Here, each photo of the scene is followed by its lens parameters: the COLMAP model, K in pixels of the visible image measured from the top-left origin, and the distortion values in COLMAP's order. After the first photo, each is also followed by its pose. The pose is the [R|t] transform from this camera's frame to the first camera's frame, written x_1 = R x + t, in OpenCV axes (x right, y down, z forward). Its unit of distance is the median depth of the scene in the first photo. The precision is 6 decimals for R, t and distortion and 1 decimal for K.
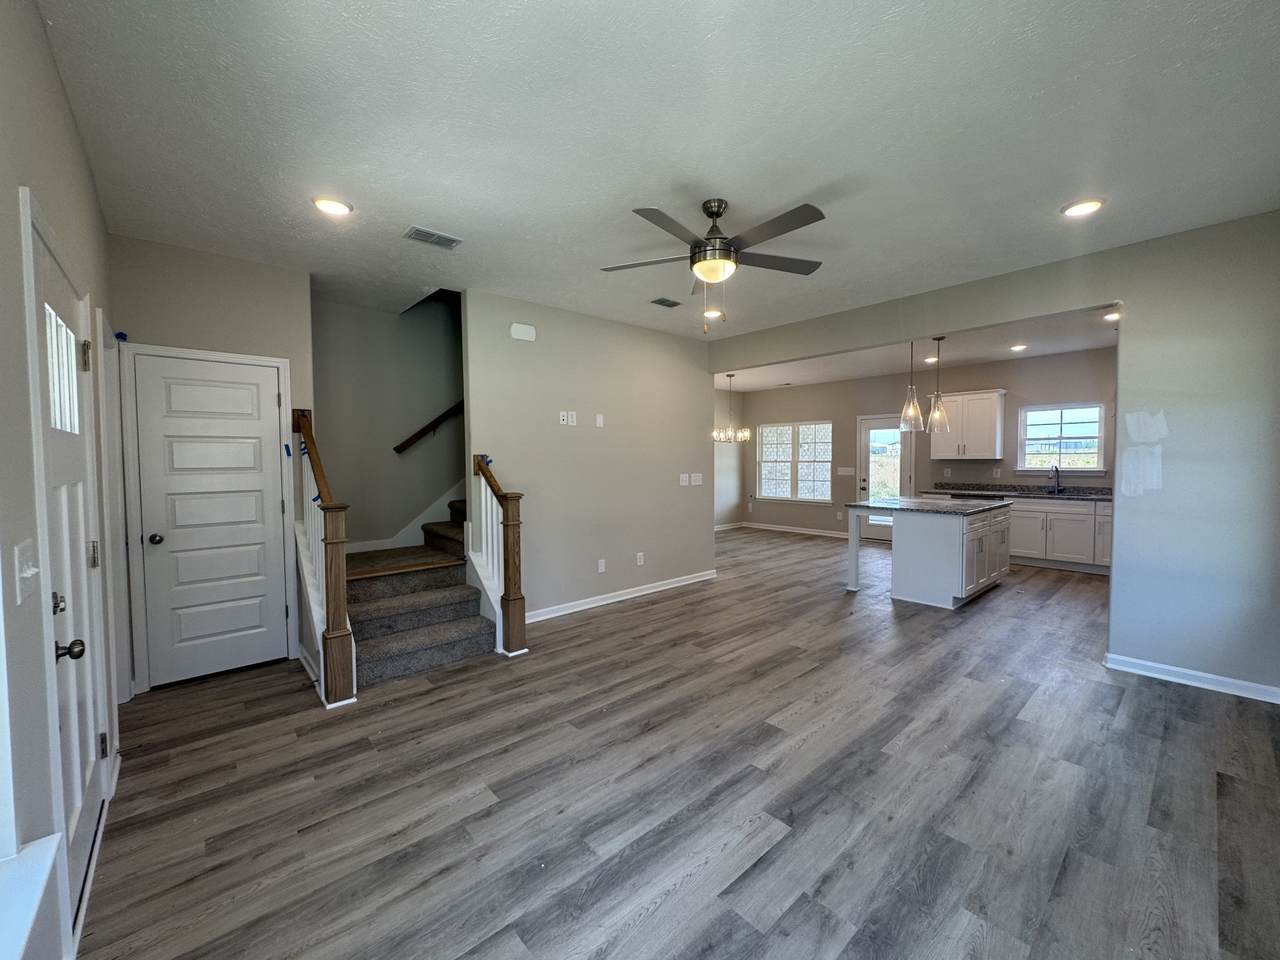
lens RADIAL K [[518.4, 0, 638.6], [0, 518.4, 474.4], [0, 0, 1]] dist [0.001046, -0.000107]
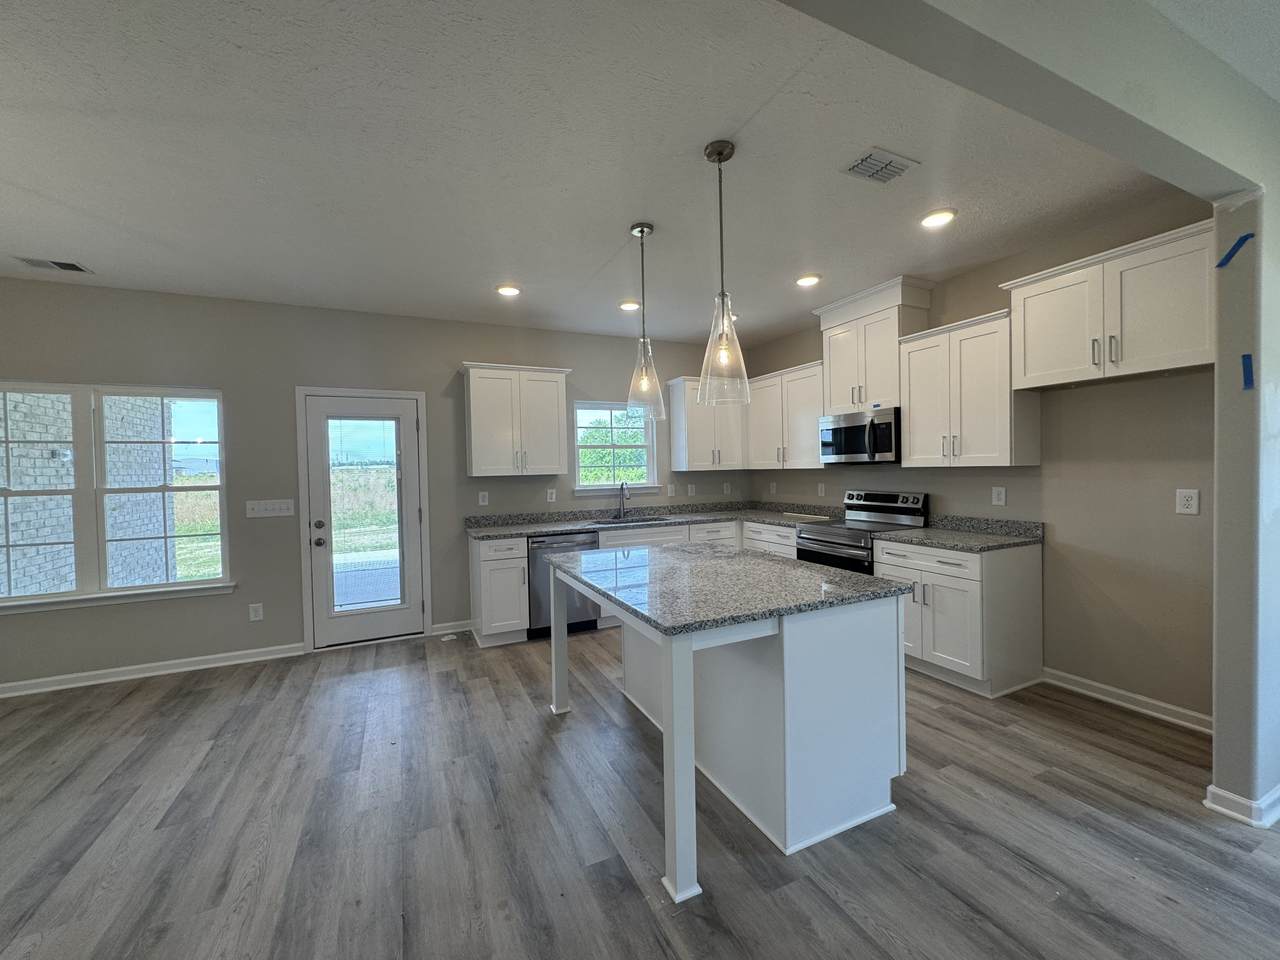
lens RADIAL K [[518.4, 0, 645.7], [0, 518.4, 482.1], [0, 0, 1]] dist [0.001046, -0.000107]
pose [[0.285672, -0.025950, 0.957976, 0.190009], [0.049612, 0.998693, 0.012259, -0.052354], [-0.957042, 0.044025, 0.286586, 1.640252]]
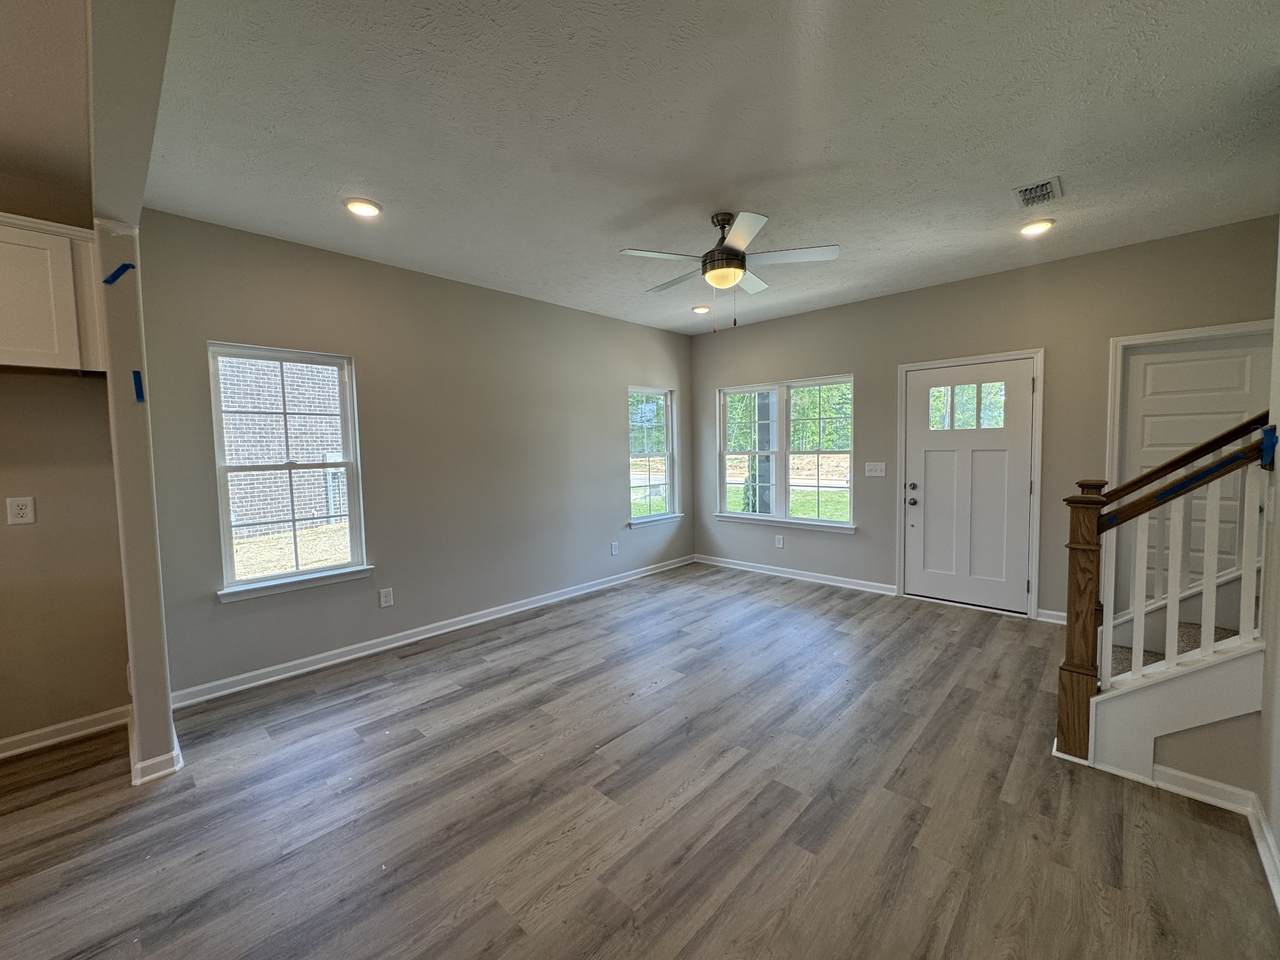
lens RADIAL K [[518.4, 0, 642.8], [0, 518.4, 476.2], [0, 0, 1]] dist [0.001046, -0.000107]
pose [[-0.995661, 0.031674, -0.087497, 0.388368], [0.023798, 0.995691, 0.089628, -0.066297], [0.089958, 0.087157, -0.992125, 1.915683]]
